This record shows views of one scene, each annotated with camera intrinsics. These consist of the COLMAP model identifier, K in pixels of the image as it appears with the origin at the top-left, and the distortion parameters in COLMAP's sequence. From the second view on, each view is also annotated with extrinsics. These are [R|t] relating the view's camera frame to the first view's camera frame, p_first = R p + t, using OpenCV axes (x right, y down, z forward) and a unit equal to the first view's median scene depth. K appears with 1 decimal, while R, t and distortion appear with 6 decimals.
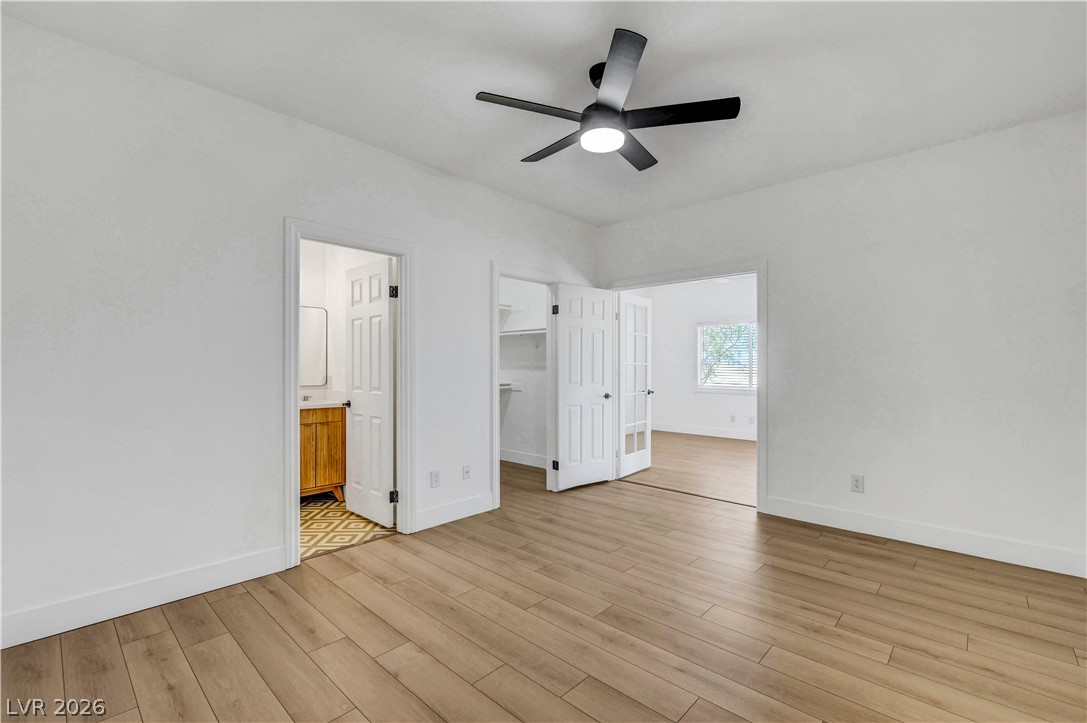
lens RADIAL K [[477.6, 0, 547.5], [0, 477.6, 365.2], [0, 0, 1]] dist [-0.001043, -0.000278]
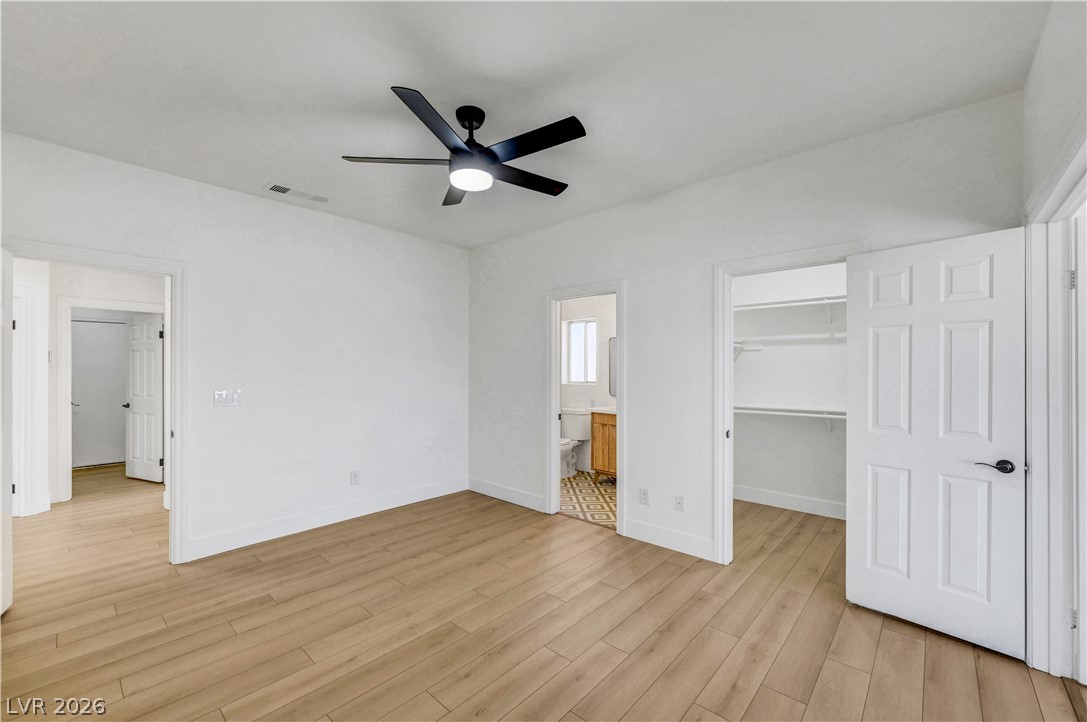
lens RADIAL K [[439.6, 0, 548.2], [0, 439.6, 366.7], [0, 0, 1]] dist [-0.000320, -0.000099]
pose [[0.025961, -0.012566, -0.999584, 0.806333], [-0.006603, 0.999897, -0.012741, -0.031943], [0.999641, 0.006931, 0.025875, 0.862327]]
